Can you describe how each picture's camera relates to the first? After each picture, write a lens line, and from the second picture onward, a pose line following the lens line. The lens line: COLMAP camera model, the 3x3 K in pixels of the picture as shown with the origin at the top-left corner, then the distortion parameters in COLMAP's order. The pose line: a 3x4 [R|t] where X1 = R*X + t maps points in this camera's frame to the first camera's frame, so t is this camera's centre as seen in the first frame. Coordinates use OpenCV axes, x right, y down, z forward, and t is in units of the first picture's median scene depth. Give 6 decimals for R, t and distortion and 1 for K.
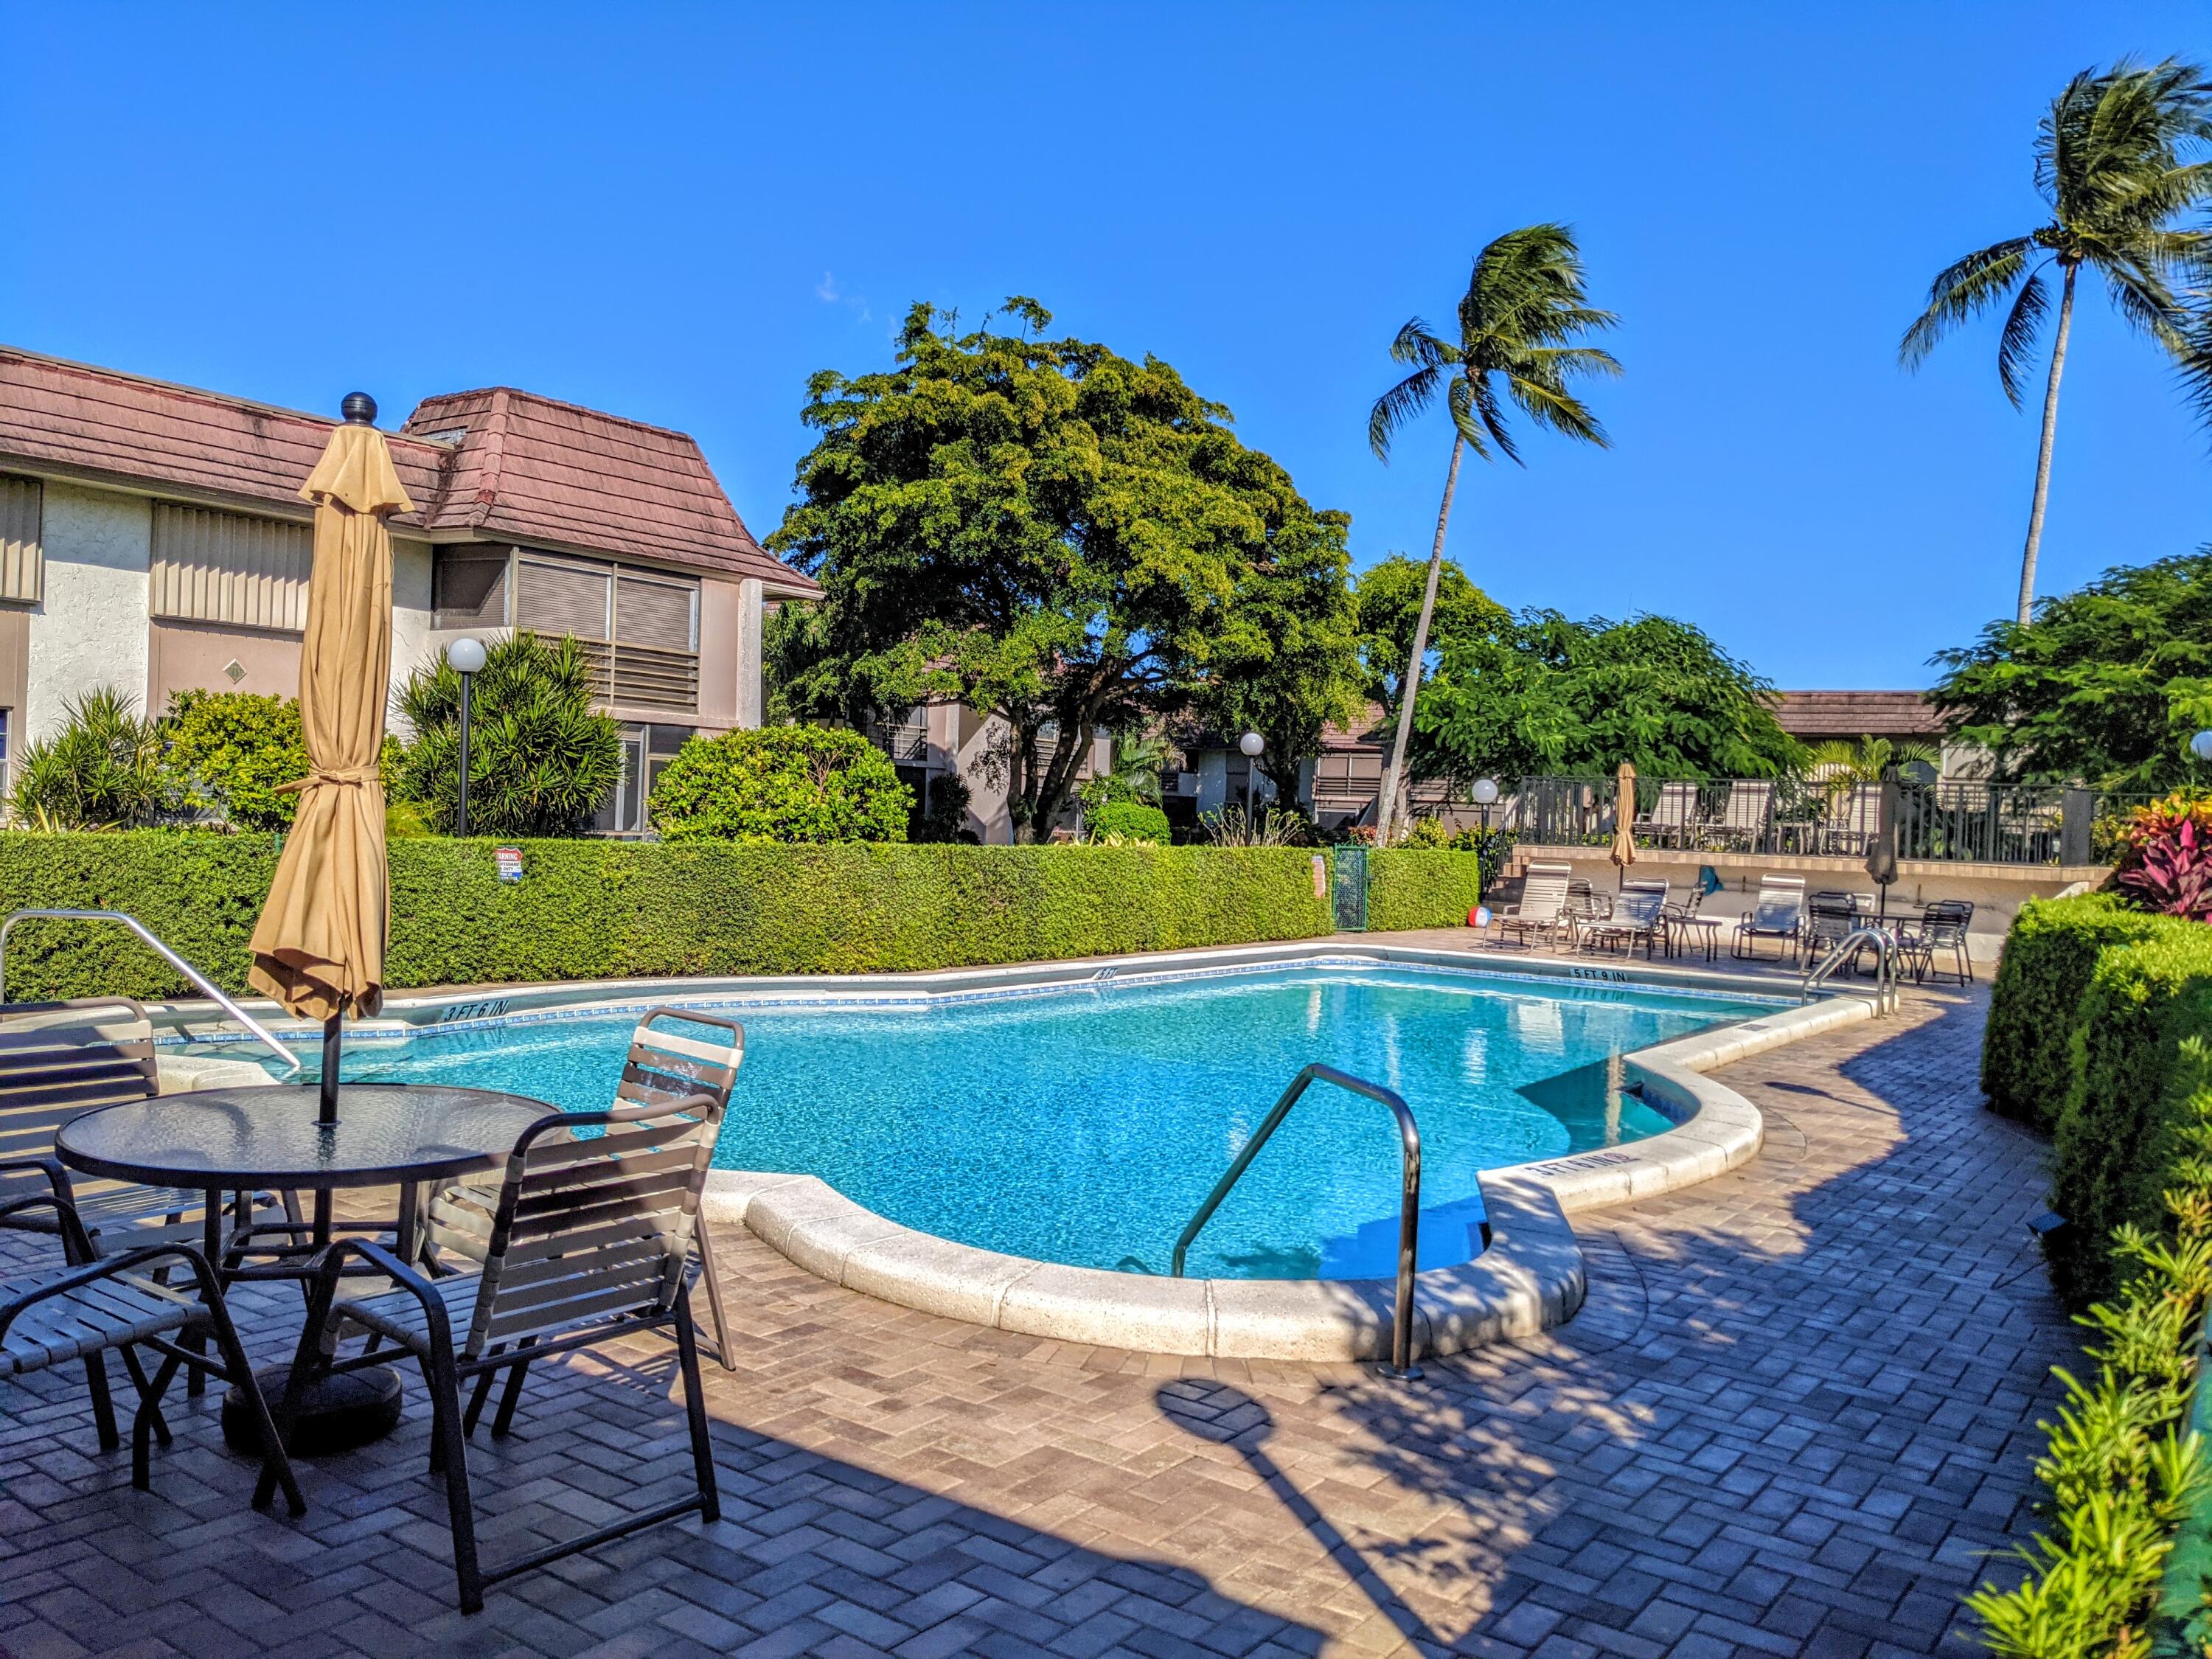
lens RADIAL K [[1745.6, 0, 1111.0], [0, 1745.6, 817.9], [0, 0, 1]] dist [0.039160, -0.075765]
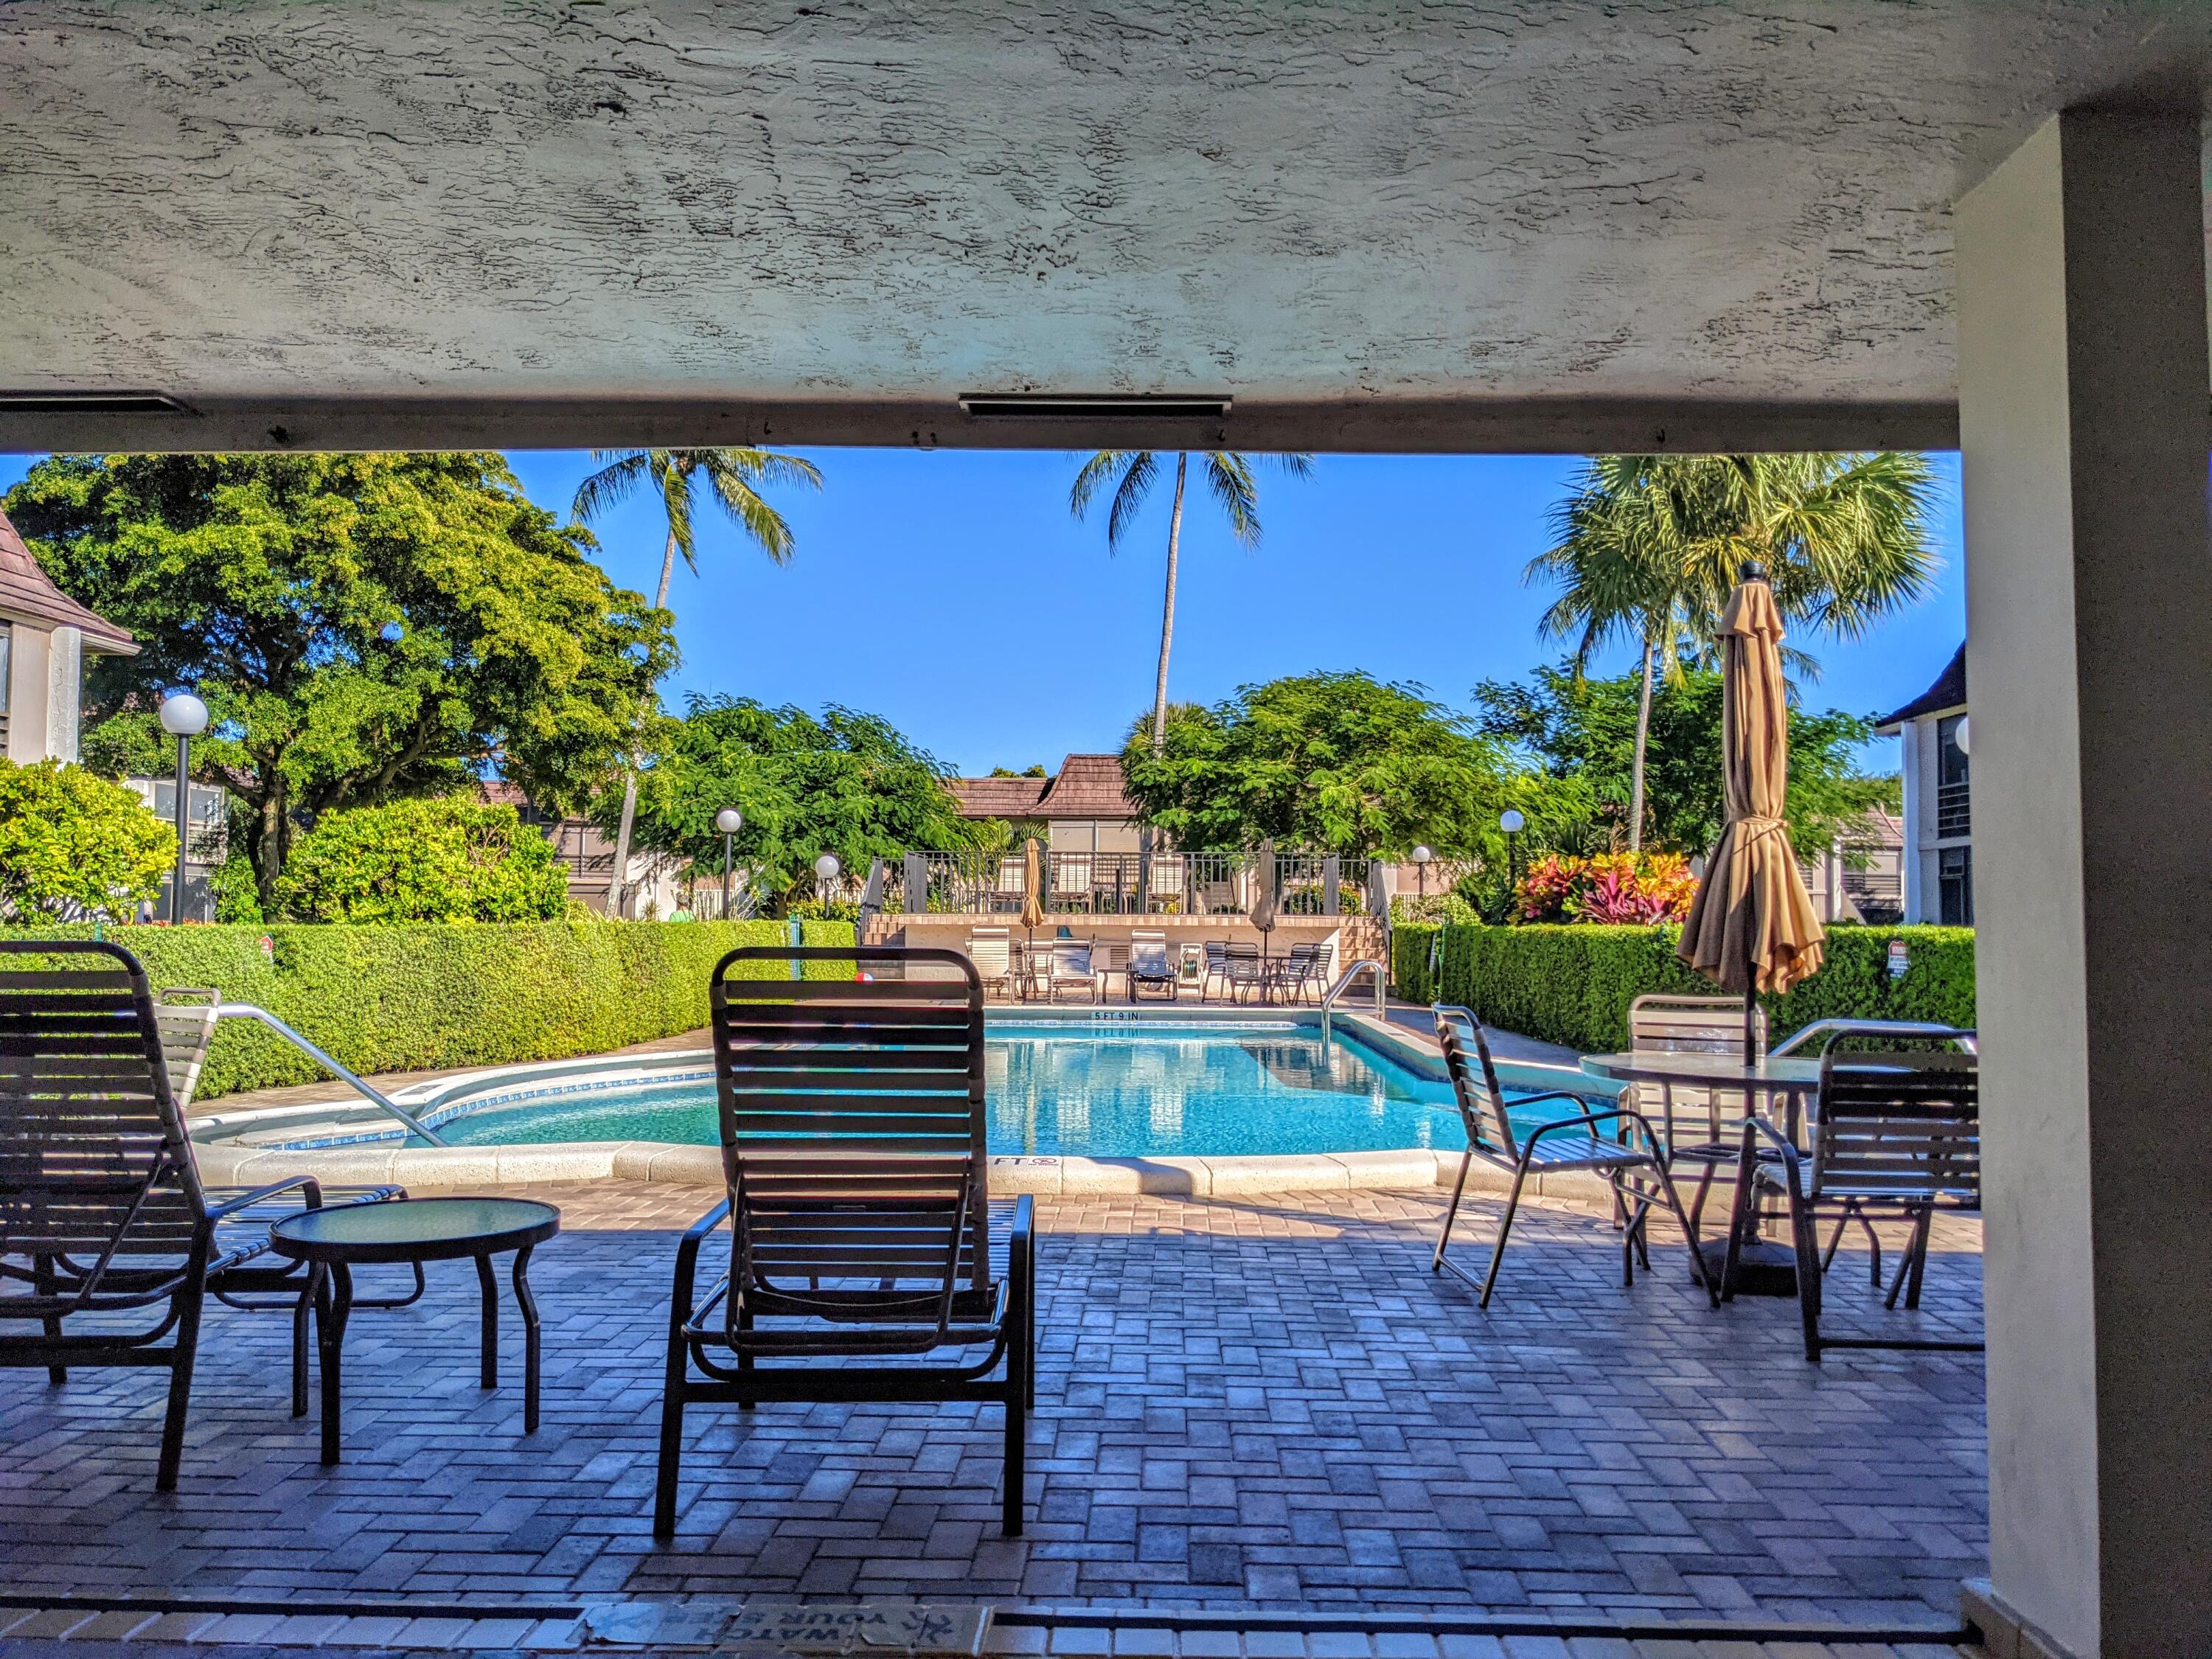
lens RADIAL K [[1745.6, 0, 1126.0], [0, 1745.6, 834.0], [0, 0, 1]] dist [0.039160, -0.075765]
pose [[0.829428, -0.002648, 0.558608, -0.214218], [0.023494, 0.999269, -0.030147, 0.001344], [-0.558120, 0.038129, 0.828884, 0.012195]]
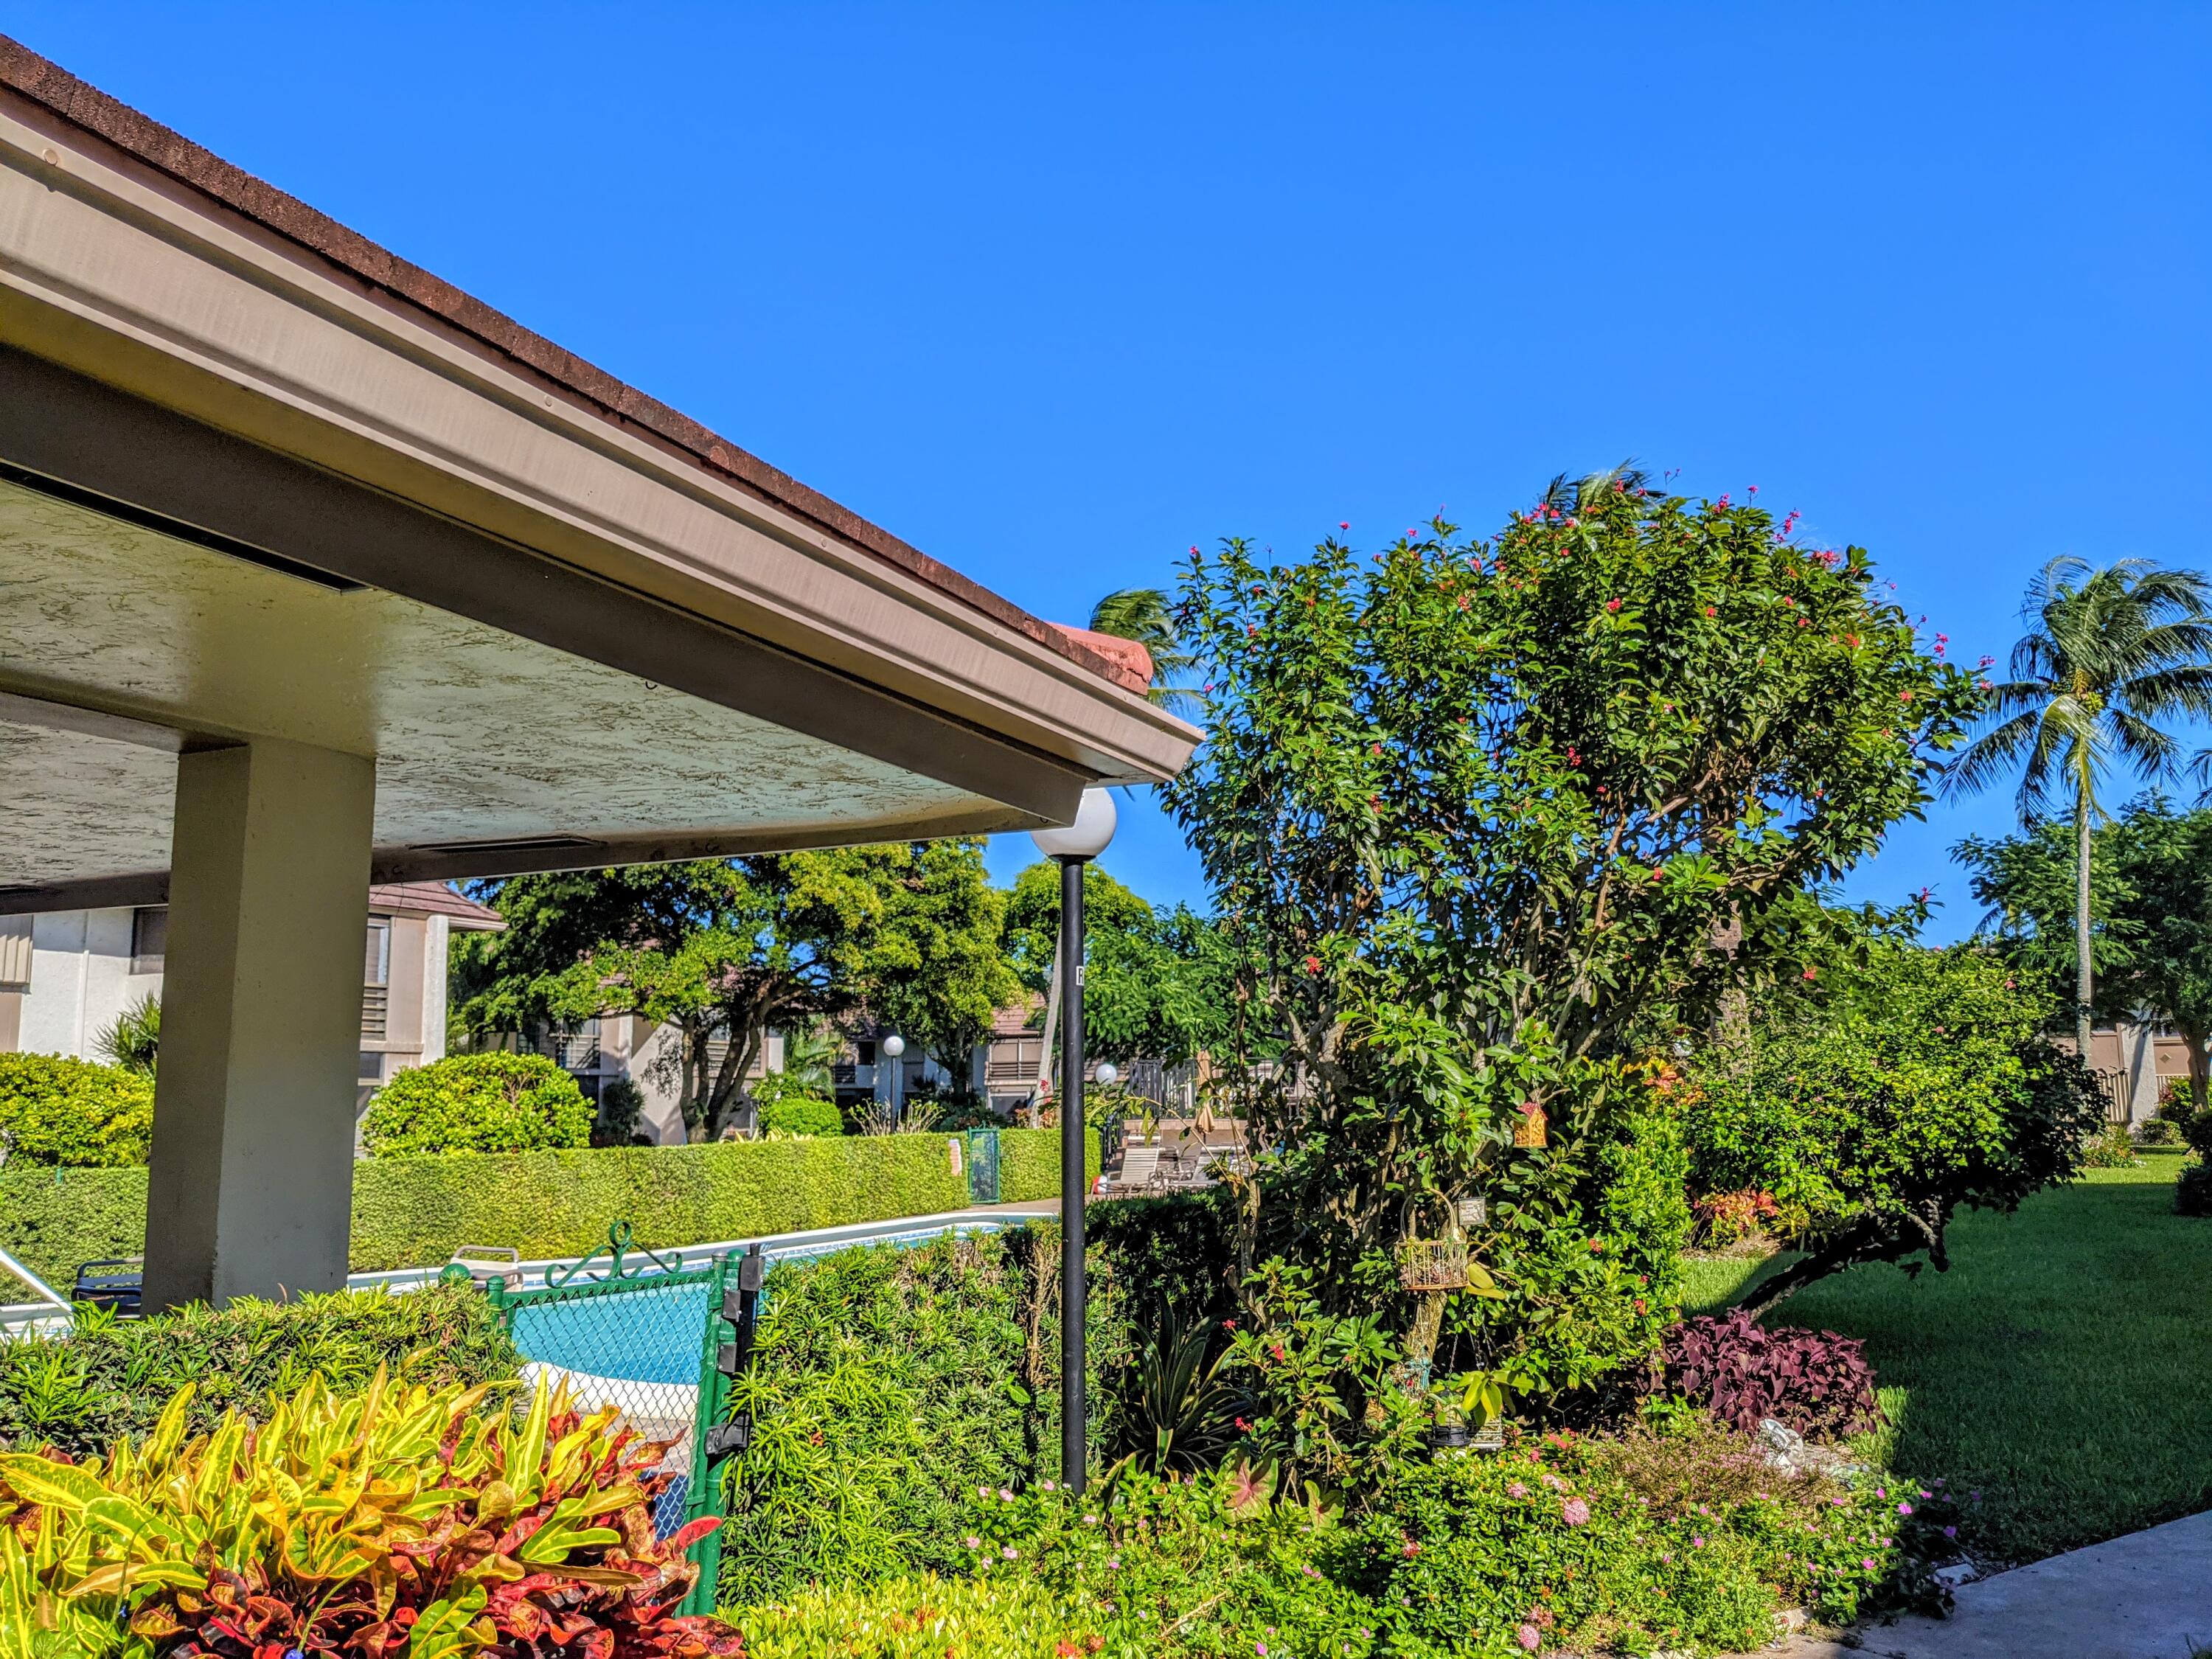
lens RADIAL K [[1745.6, 0, 1166.4], [0, 1745.6, 813.1], [0, 0, 1]] dist [0.039160, -0.075765]
pose [[0.977442, -0.016403, 0.210564, 0.010603], [0.050567, 0.986158, -0.157911, -0.001288], [-0.205059, 0.164996, 0.964742, -0.146345]]
